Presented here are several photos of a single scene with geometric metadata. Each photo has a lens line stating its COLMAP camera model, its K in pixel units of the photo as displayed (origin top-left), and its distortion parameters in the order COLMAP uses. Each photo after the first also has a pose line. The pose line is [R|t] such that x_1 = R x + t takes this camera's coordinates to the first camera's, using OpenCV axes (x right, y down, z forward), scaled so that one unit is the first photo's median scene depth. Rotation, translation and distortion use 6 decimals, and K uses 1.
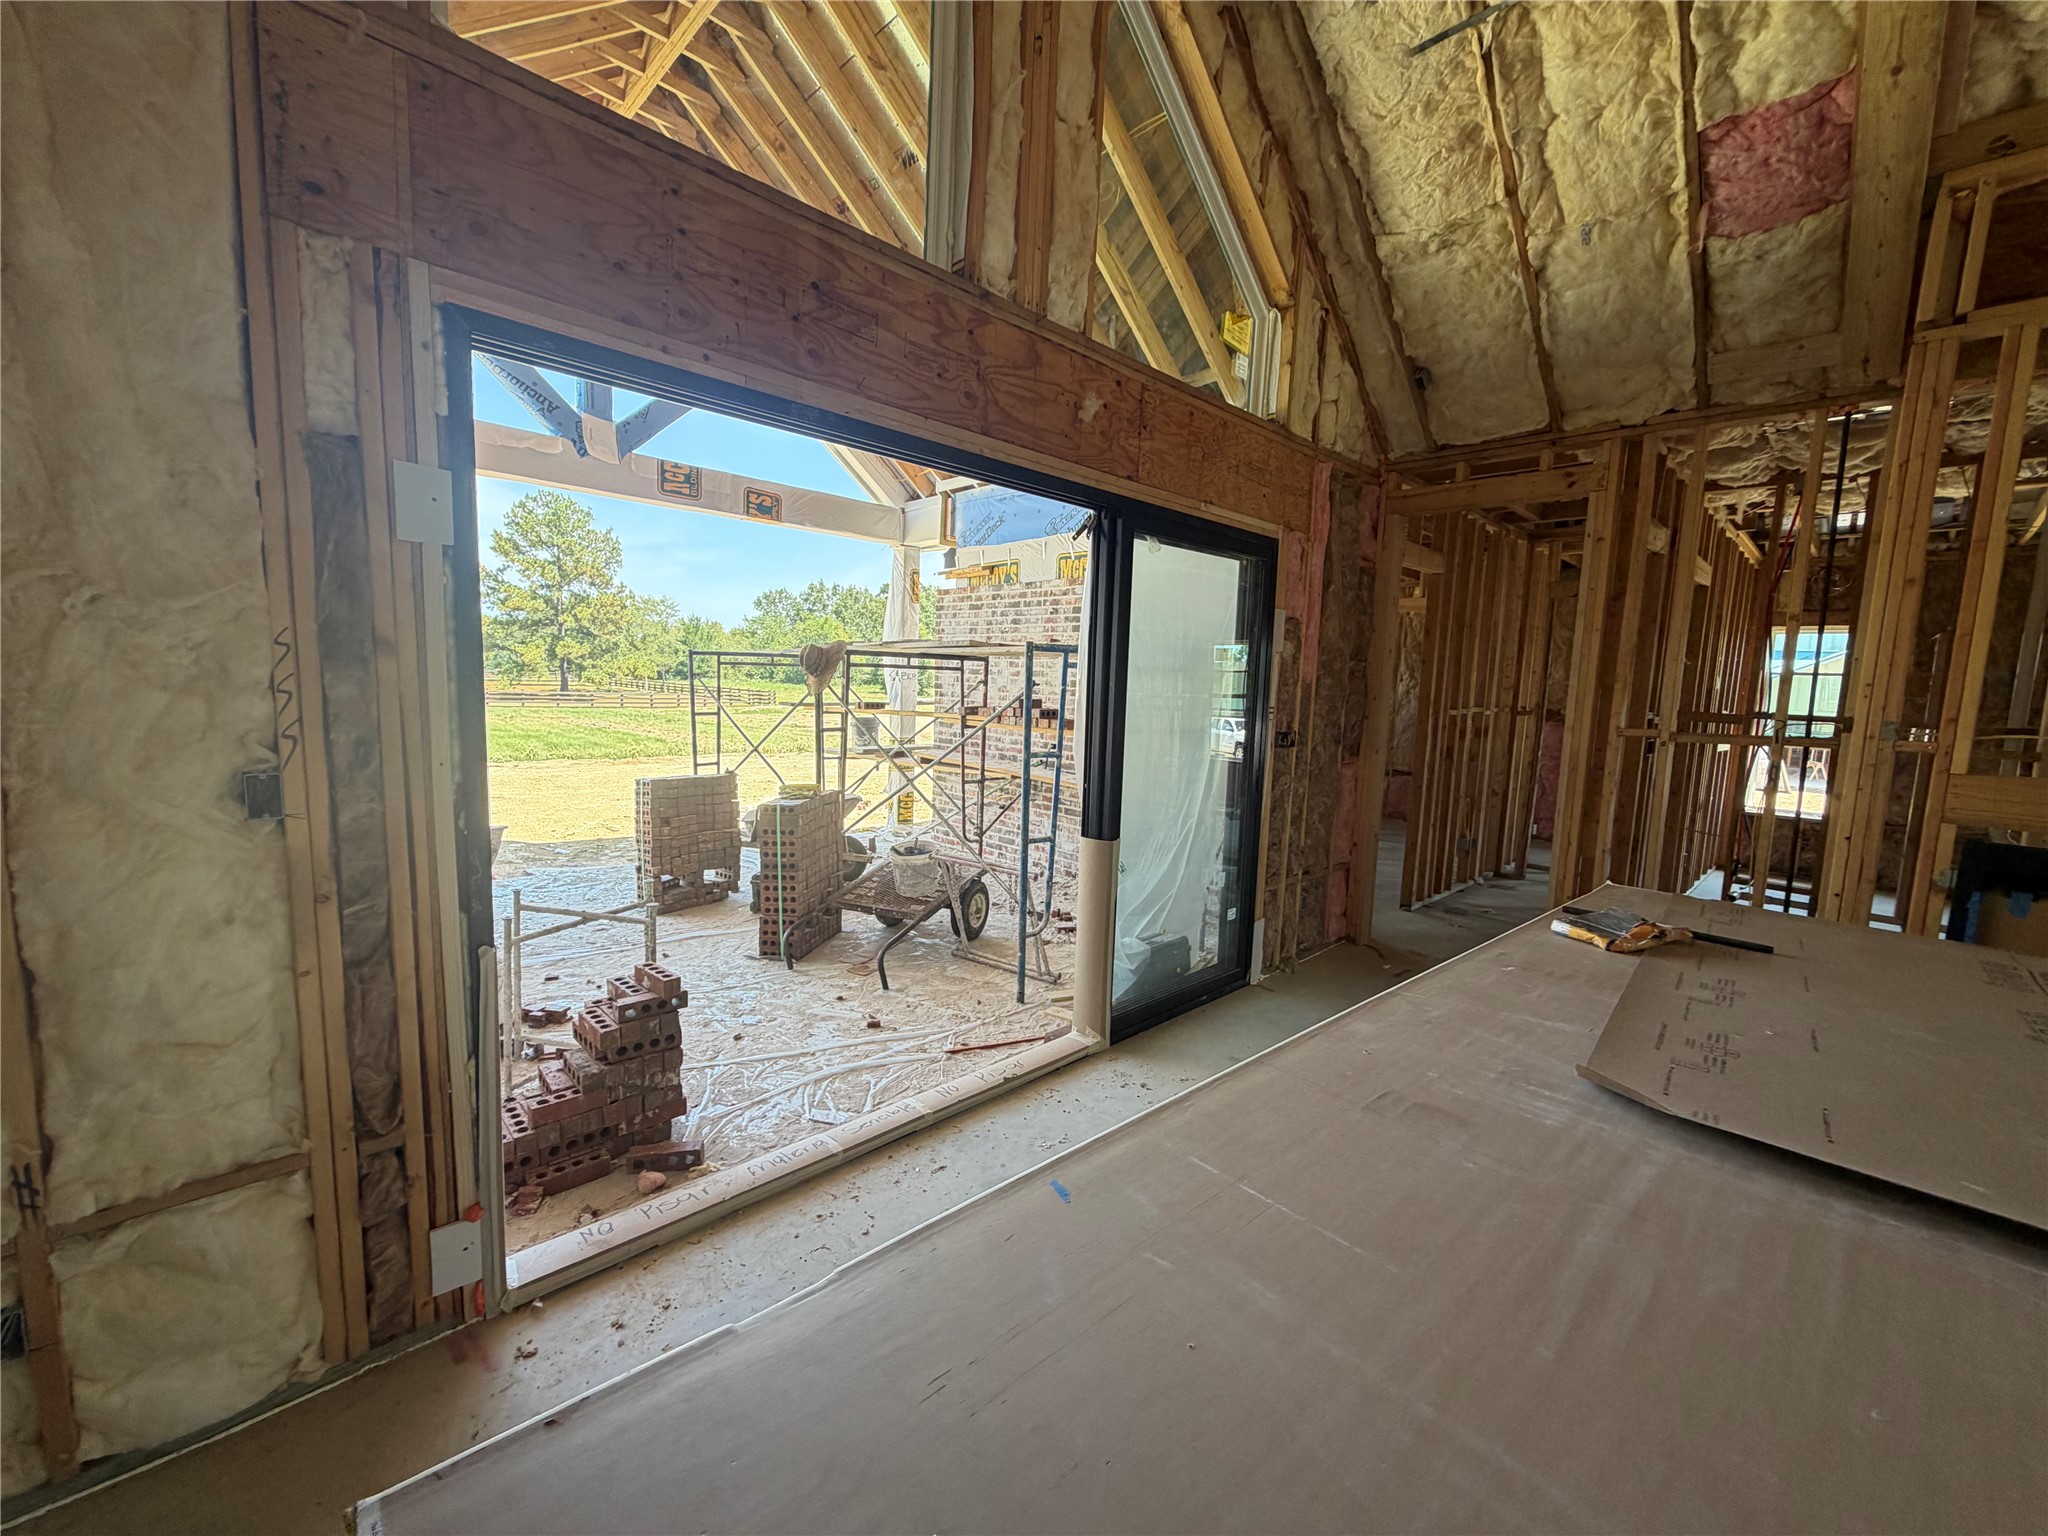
lens RADIAL K [[818.2, 0, 1021.2], [0, 818.2, 777.4], [0, 0, 1]] dist [-0.001373, 0.000896]
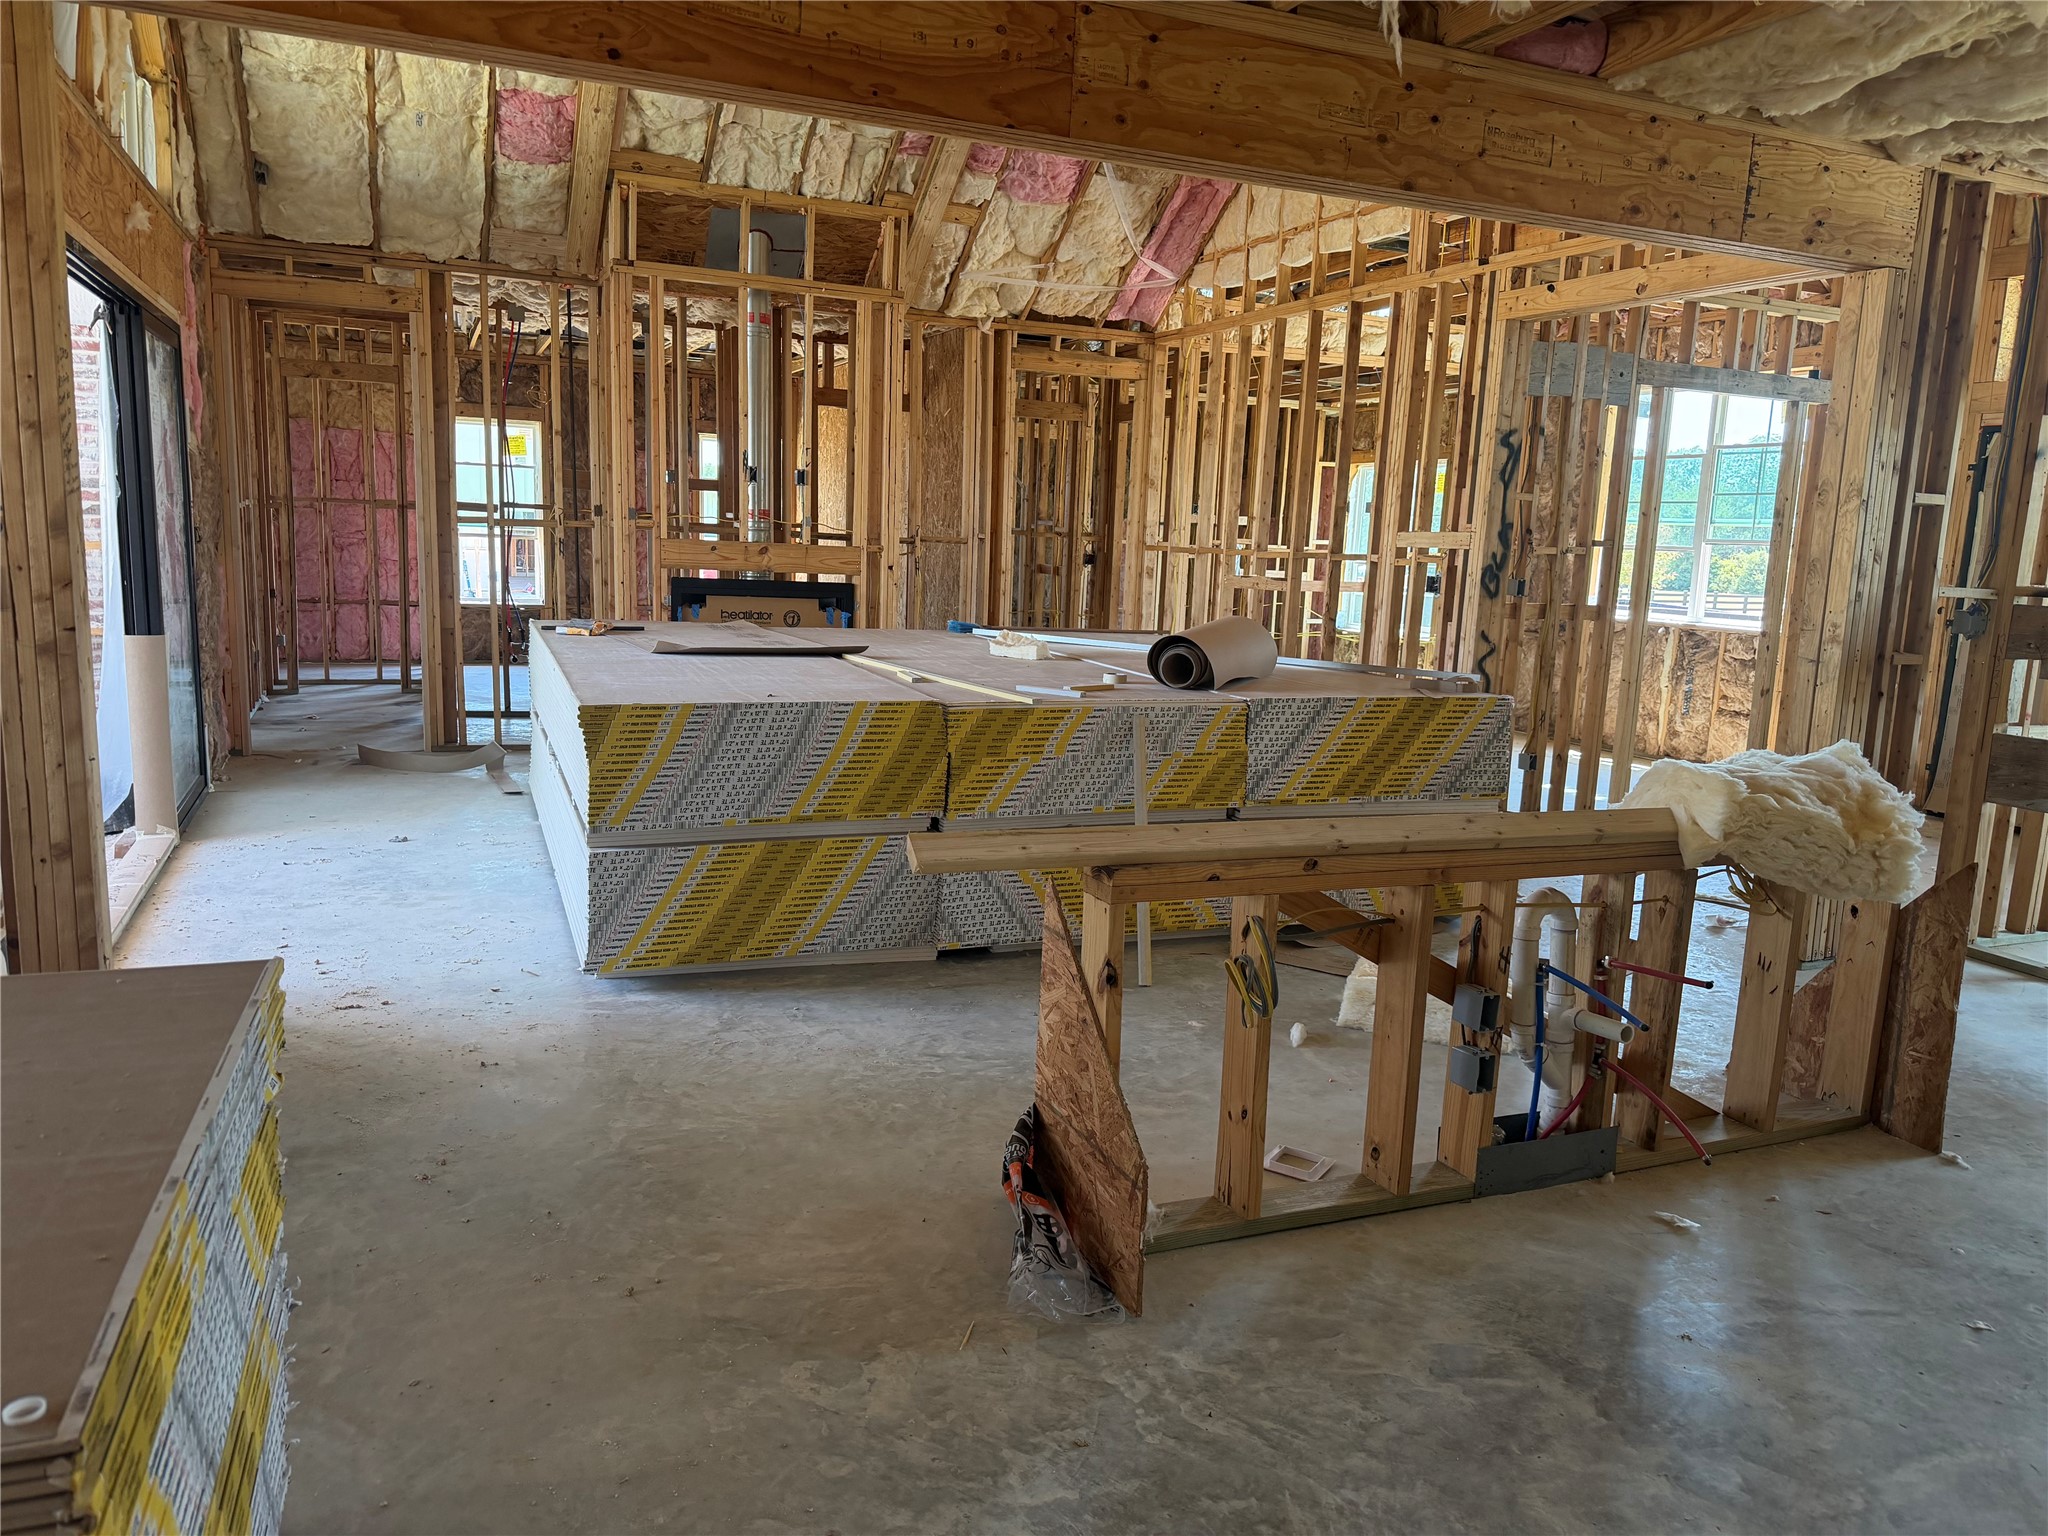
lens RADIAL K [[1446.9, 0, 1028.0], [0, 1446.9, 767.9], [0, 0, 1]] dist [0.013277, -0.026427]
pose [[0.349411, -0.174364, 0.920603, -1.116423], [0.084533, 0.984392, 0.154361, 0.050447], [-0.933149, 0.023886, 0.358697, -0.599992]]
